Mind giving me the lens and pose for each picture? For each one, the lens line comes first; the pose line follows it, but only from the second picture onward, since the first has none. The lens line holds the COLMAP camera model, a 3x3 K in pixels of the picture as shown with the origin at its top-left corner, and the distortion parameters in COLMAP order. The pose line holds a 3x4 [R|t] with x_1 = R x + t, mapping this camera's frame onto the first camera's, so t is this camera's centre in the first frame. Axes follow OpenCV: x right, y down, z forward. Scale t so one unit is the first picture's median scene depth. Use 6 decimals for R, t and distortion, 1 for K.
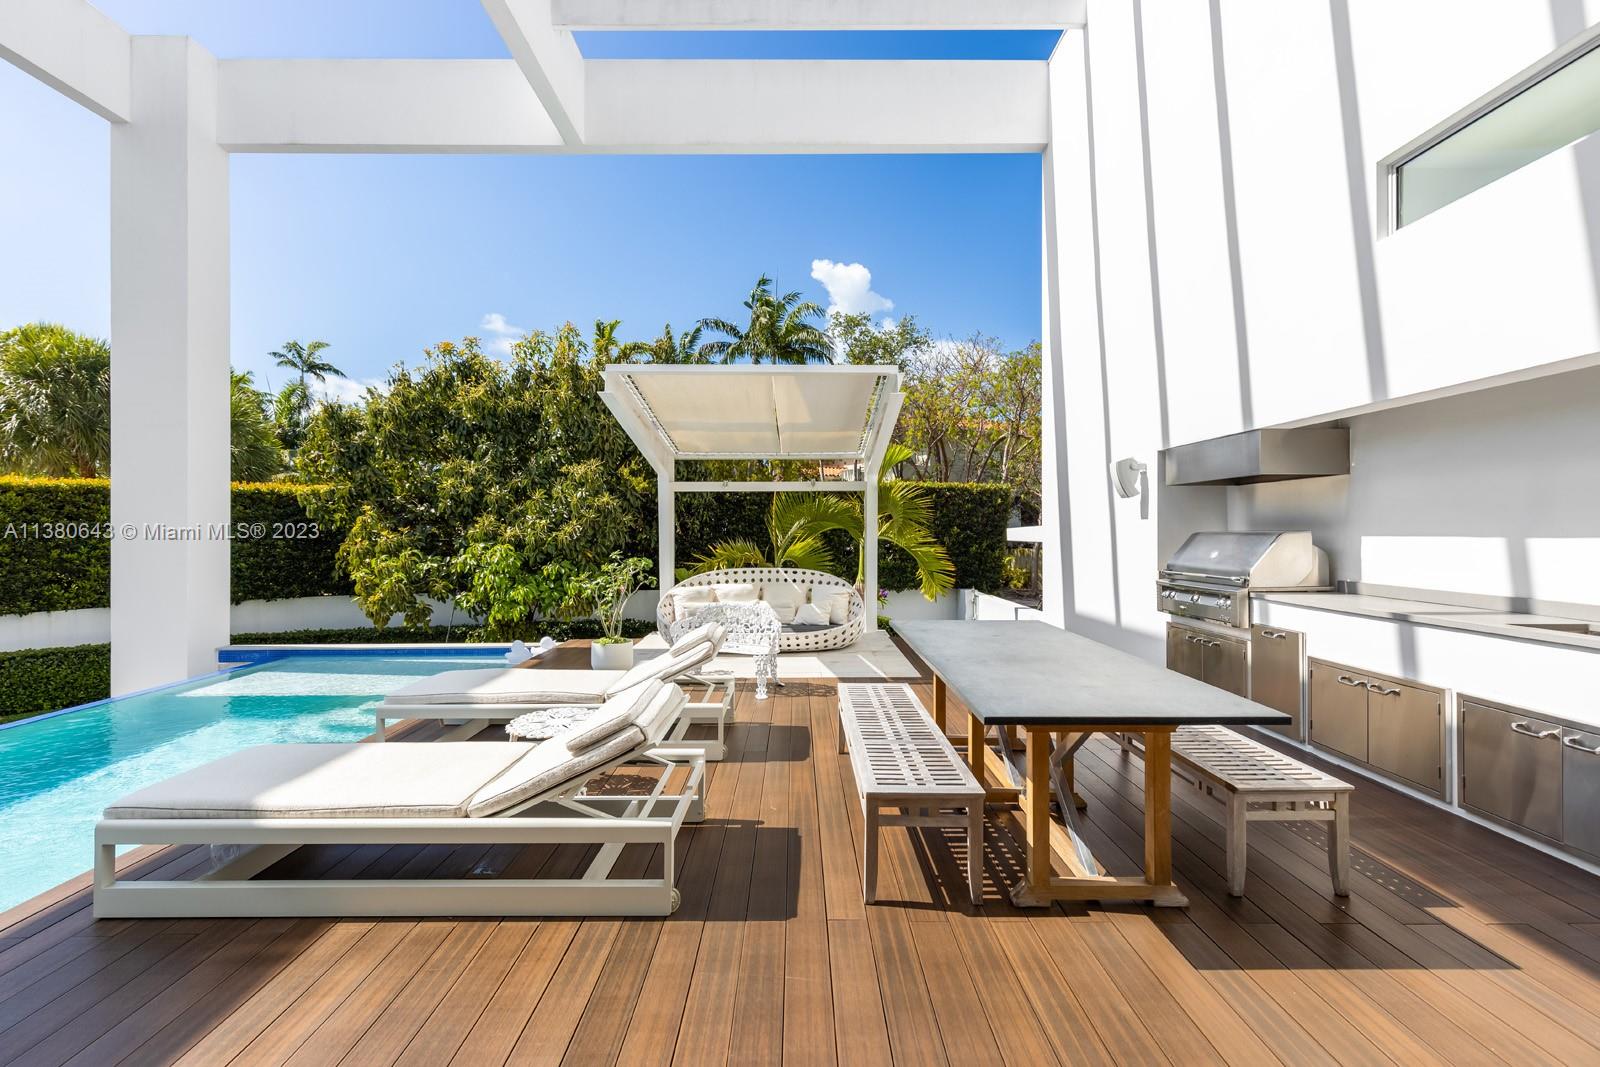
lens RADIAL K [[719.2, 0, 800.0], [0, 719.2, 533.5], [0, 0, 1]] dist [-0.000625, -0.000033]
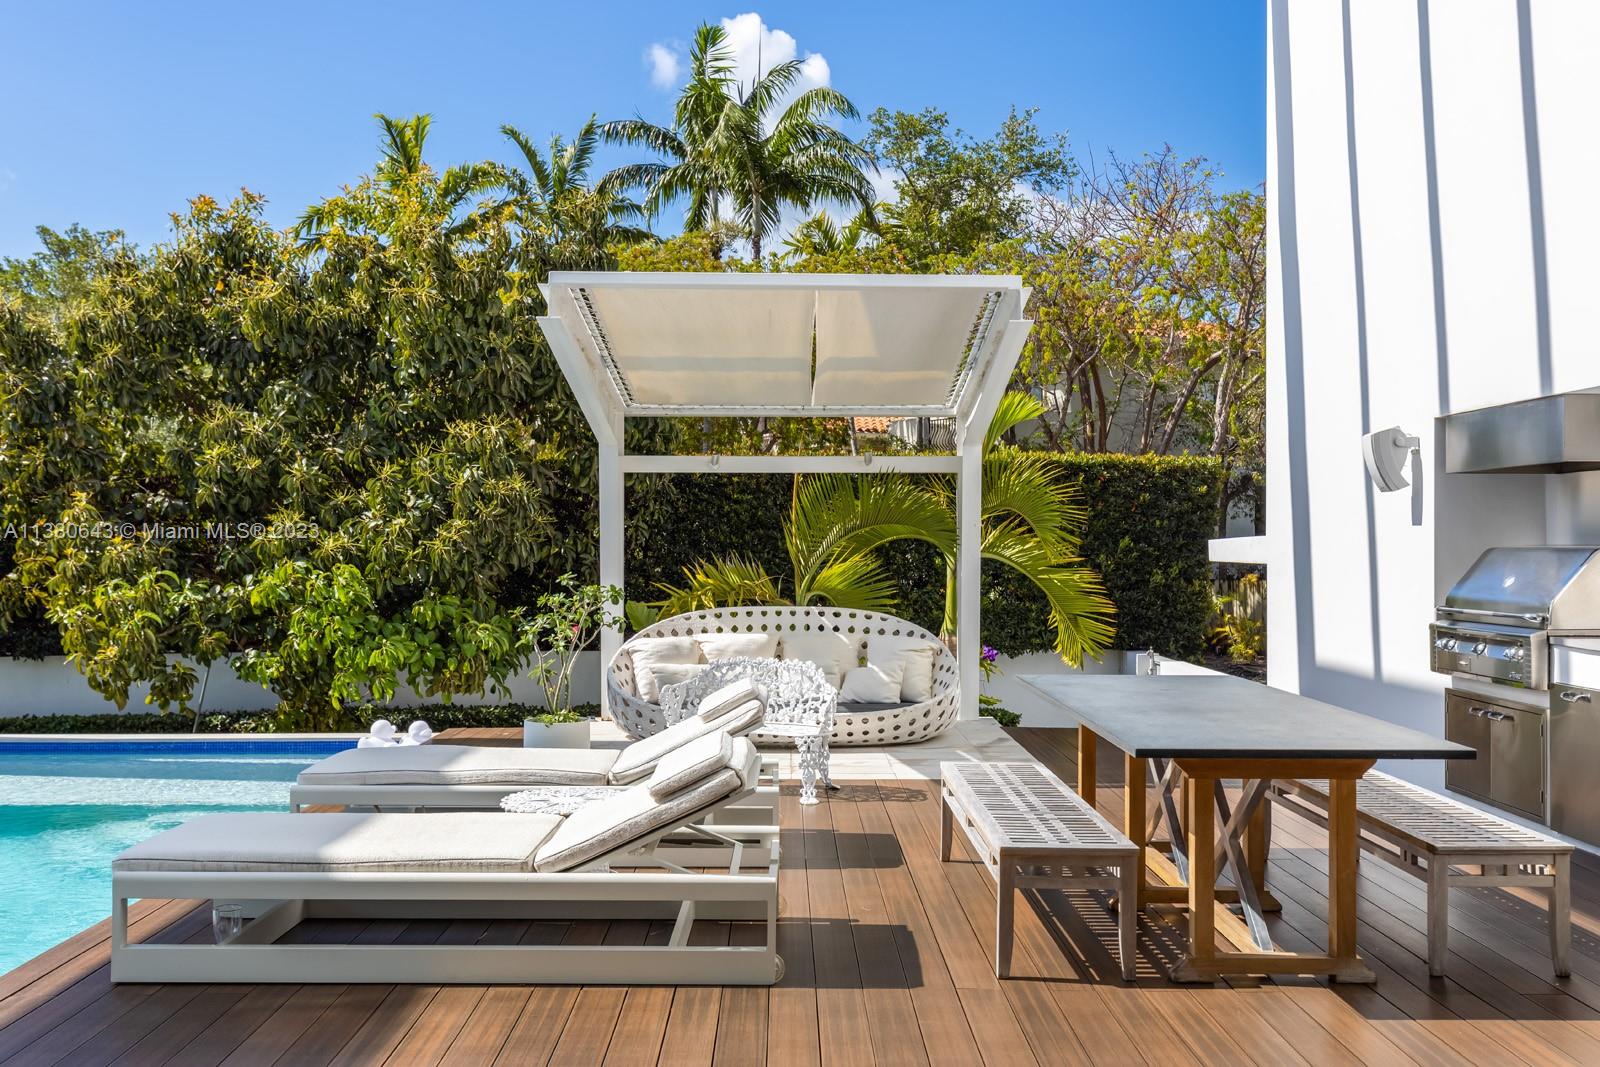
lens RADIAL K [[1614.1, 0, 800.0], [0, 1614.1, 533.5], [0, 0, 1]] dist [0.007851, 0.023582]
pose [[0.999891, 0.005892, 0.013513, -0.058349], [-0.005762, 0.999937, -0.009637, 0.002401], [-0.013569, 0.009558, 0.999862, -0.308224]]
